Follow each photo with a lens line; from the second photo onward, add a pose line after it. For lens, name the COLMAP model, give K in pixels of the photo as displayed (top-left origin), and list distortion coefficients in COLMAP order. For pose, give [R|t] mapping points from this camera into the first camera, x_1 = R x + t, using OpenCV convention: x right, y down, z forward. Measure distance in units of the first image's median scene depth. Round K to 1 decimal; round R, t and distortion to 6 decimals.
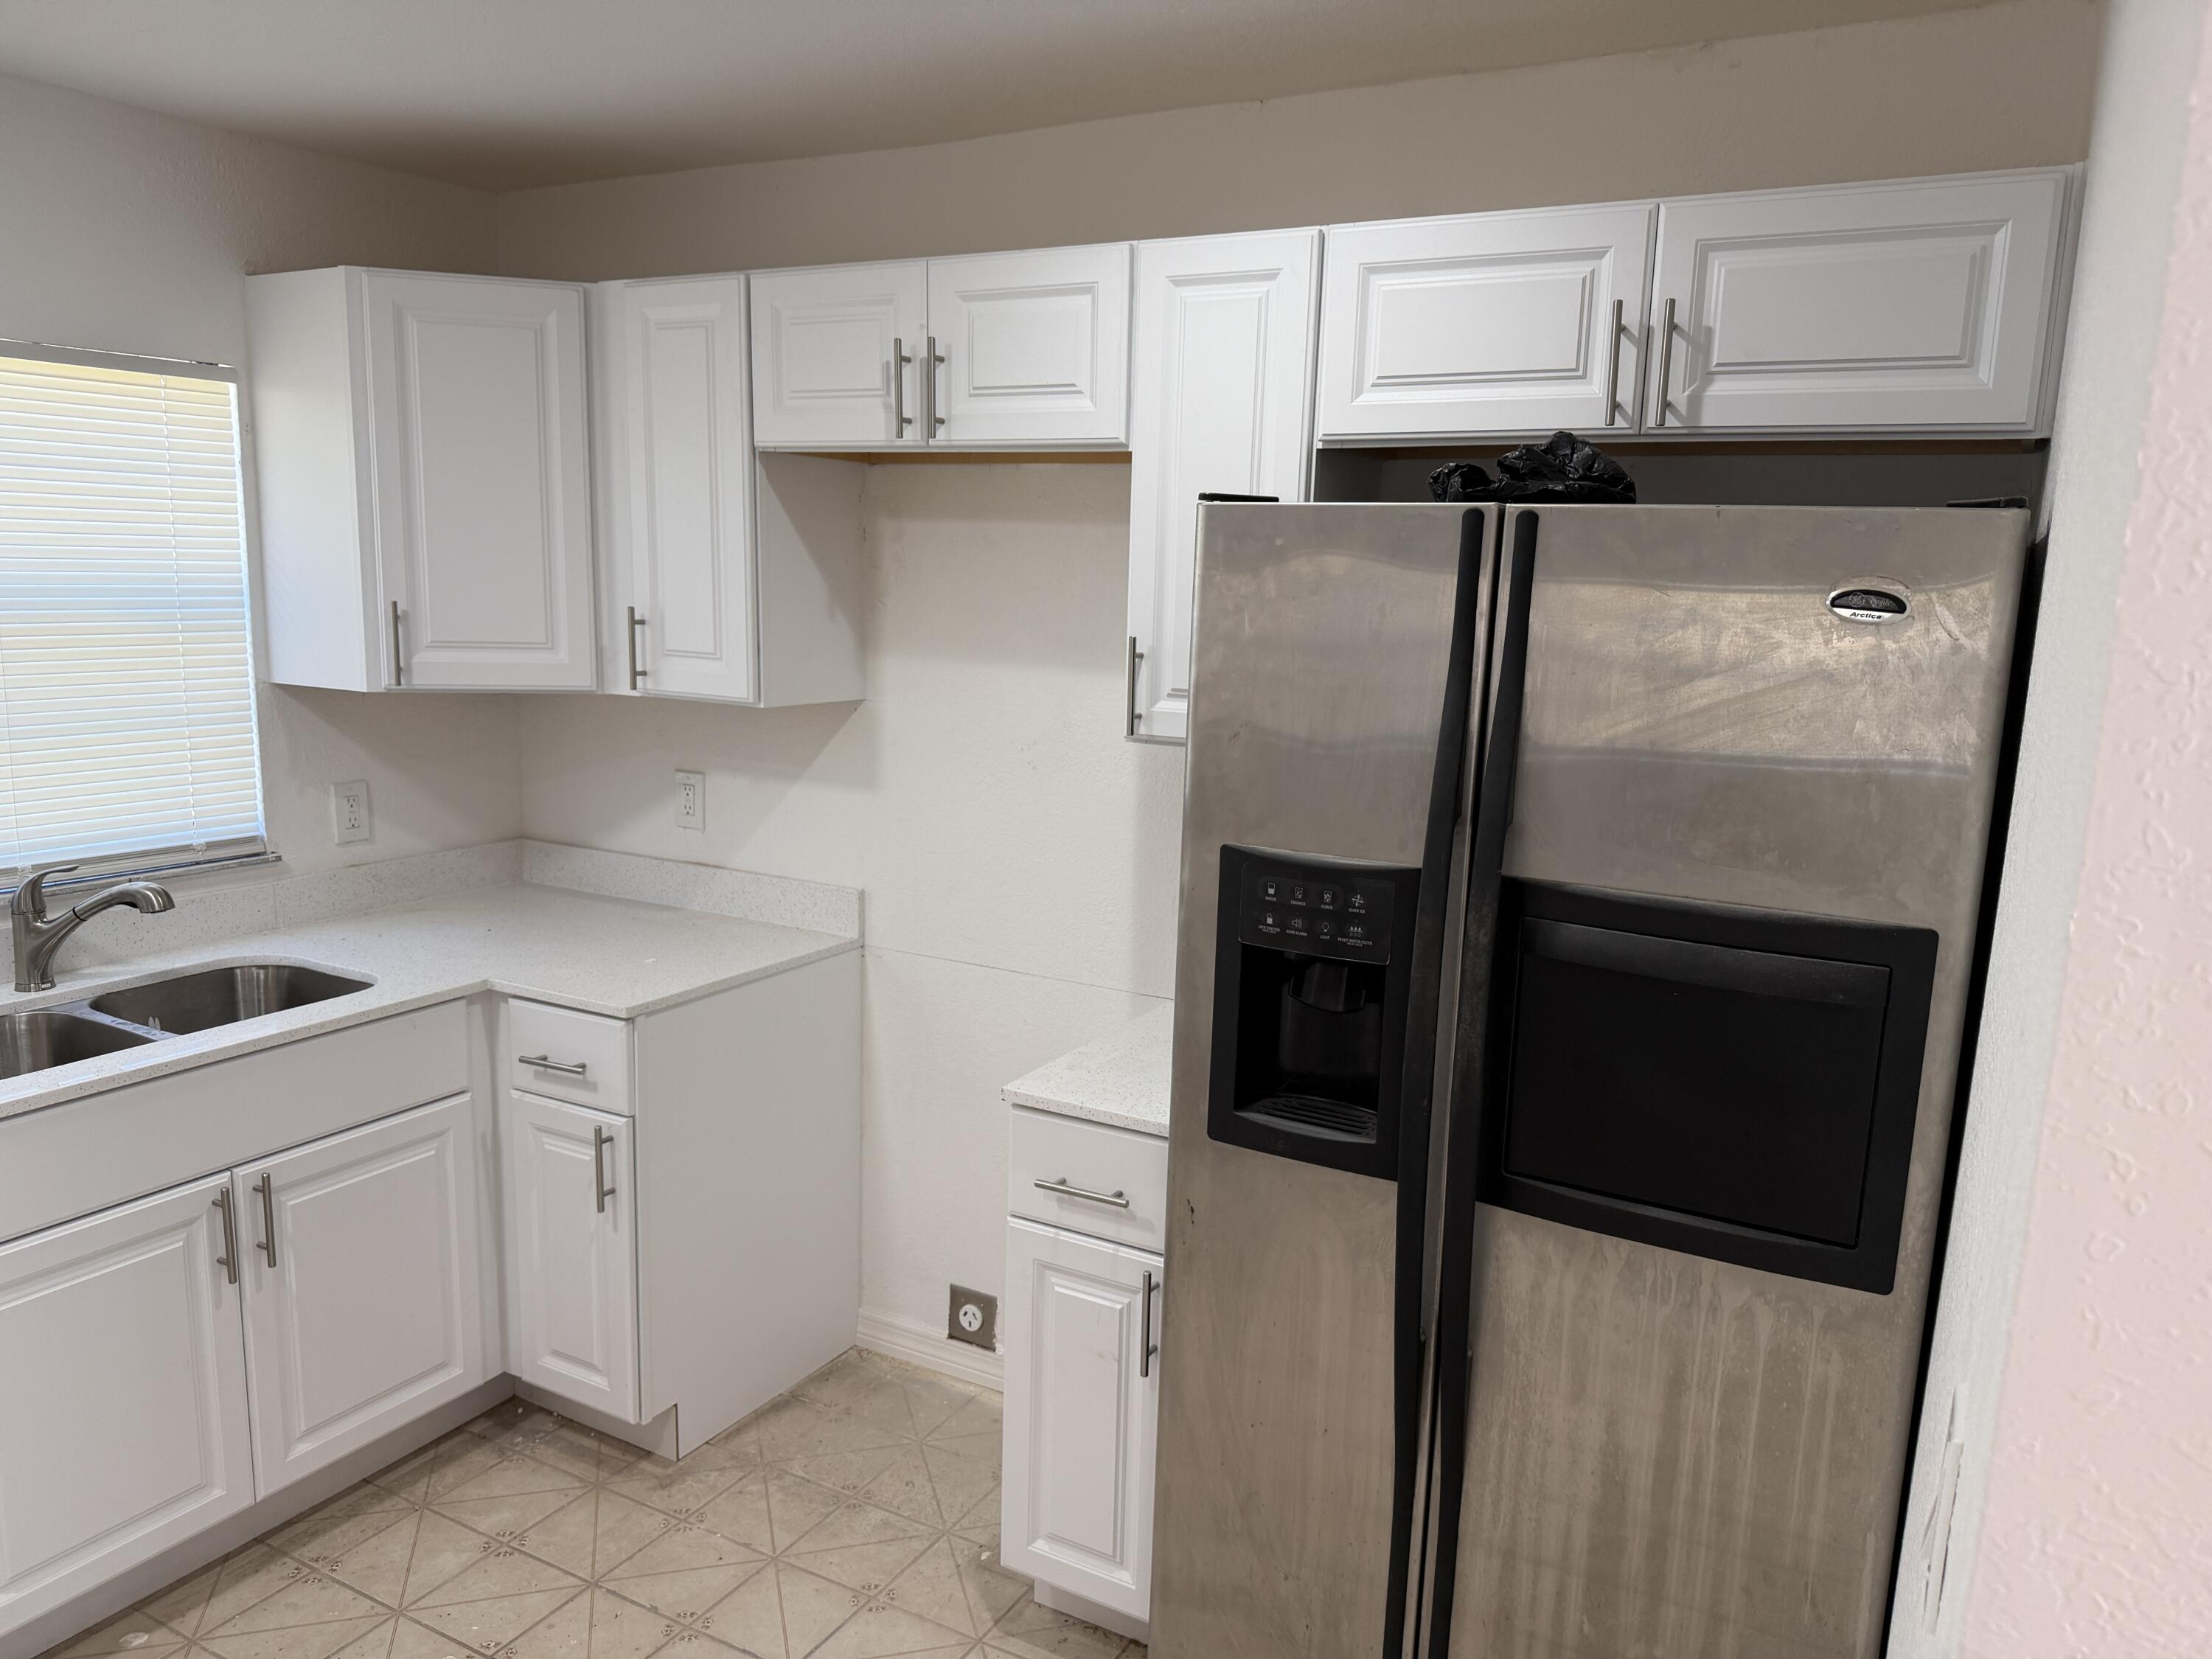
lens RADIAL K [[1568.1, 0, 1107.5], [0, 1568.1, 845.2], [0, 0, 1]] dist [0.050683, -0.060713]
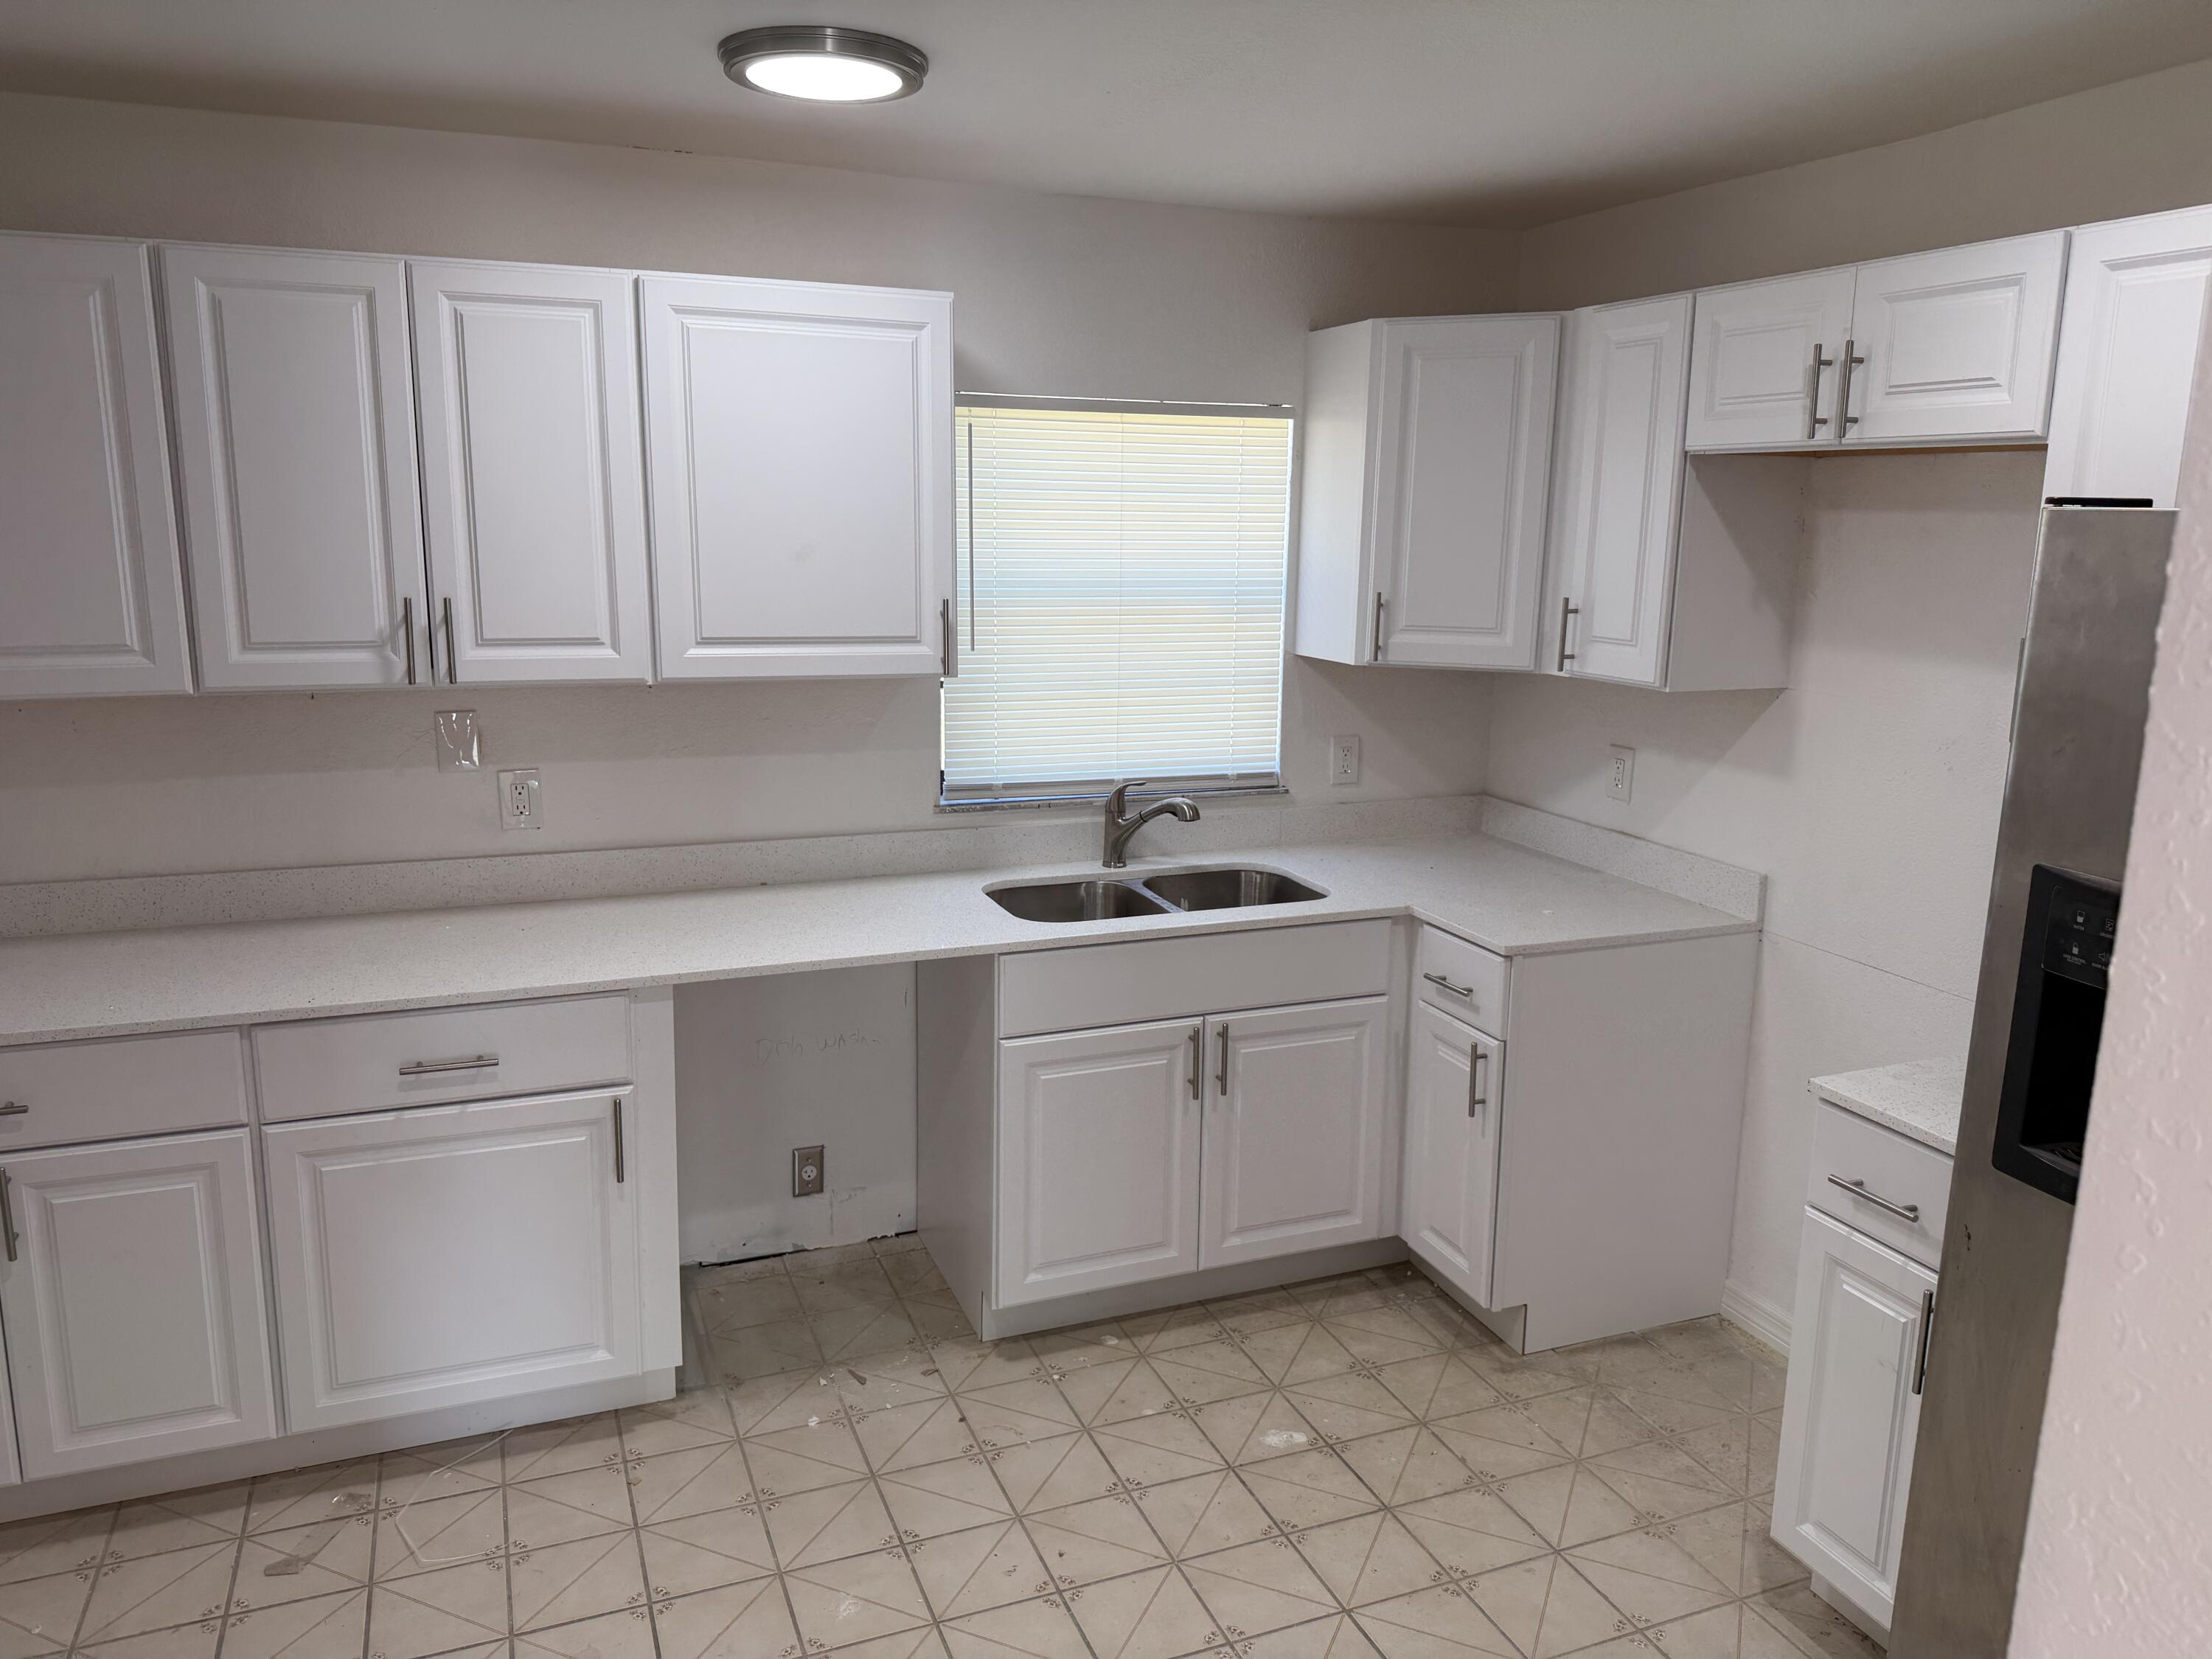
lens RADIAL K [[1568.1, 0, 1112.1], [0, 1568.1, 818.6], [0, 0, 1]] dist [0.050683, -0.060713]
pose [[0.775557, 0.105478, -0.622403, 0.178911], [-0.102685, 0.993890, 0.040482, -0.007044], [0.622870, 0.032515, 0.781650, -0.082944]]
